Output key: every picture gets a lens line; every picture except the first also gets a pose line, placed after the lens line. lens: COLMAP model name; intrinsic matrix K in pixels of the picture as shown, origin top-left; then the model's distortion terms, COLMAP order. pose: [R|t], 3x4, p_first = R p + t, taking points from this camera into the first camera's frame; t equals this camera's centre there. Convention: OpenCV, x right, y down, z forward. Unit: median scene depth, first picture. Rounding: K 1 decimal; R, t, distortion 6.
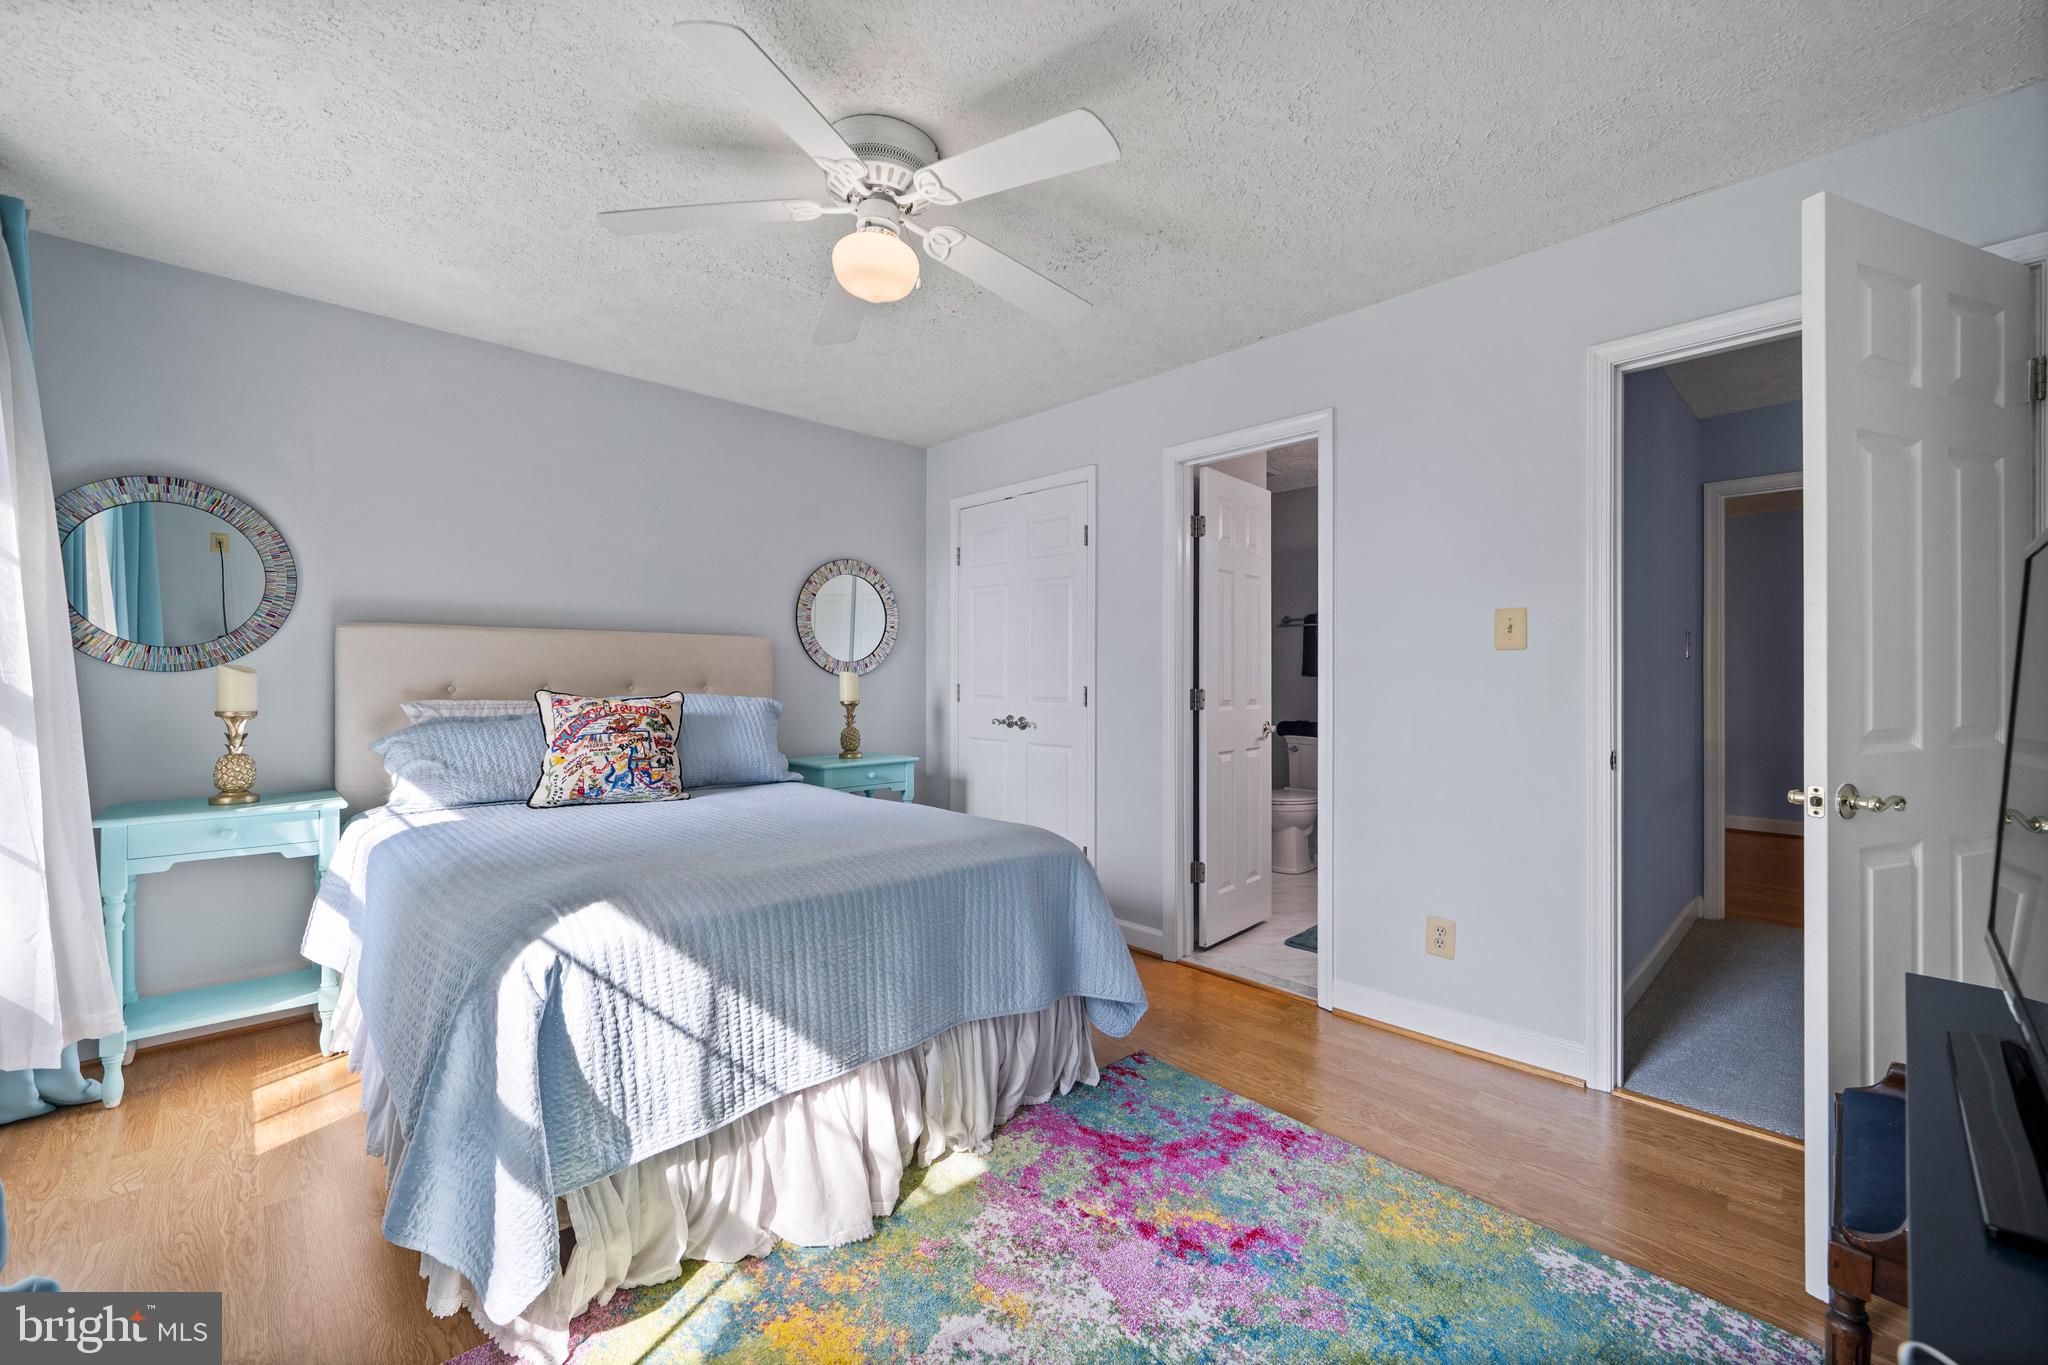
lens RADIAL K [[841.9, 0, 1032.6], [0, 841.9, 673.5], [0, 0, 1]] dist [-0.000075, -0.000034]
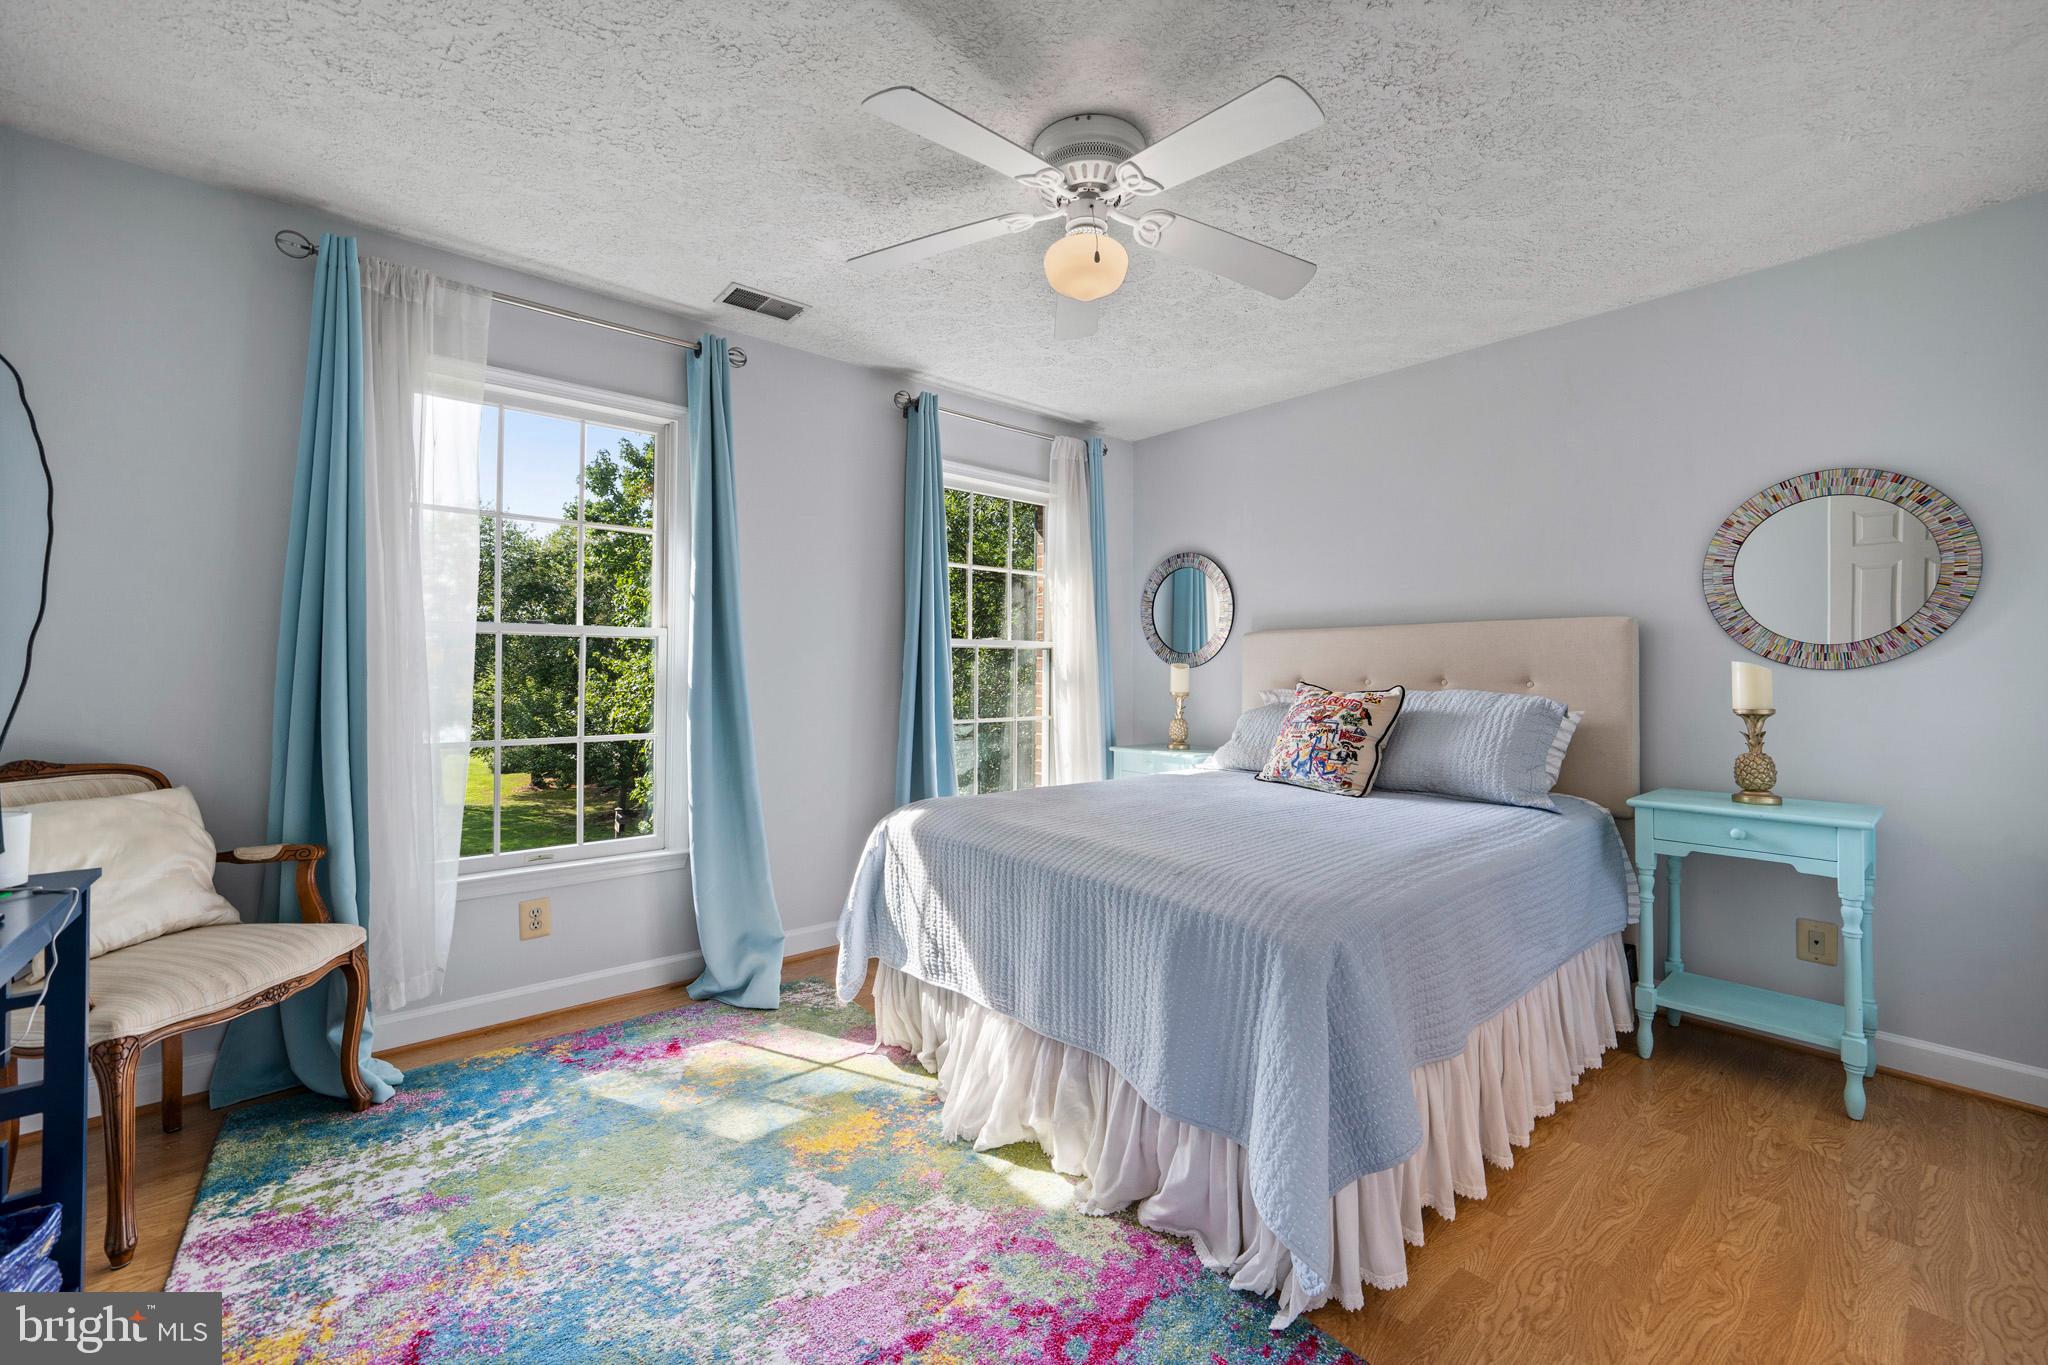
lens RADIAL K [[817.4, 0, 1026.6], [0, 817.4, 668.2], [0, 0, 1]] dist [-0.015893, -0.000058]
pose [[-0.070429, -0.007494, -0.997489, 0.573840], [0.000868, 0.999971, -0.007574, 0.009597], [0.997516, -0.001400, -0.070420, 0.727436]]
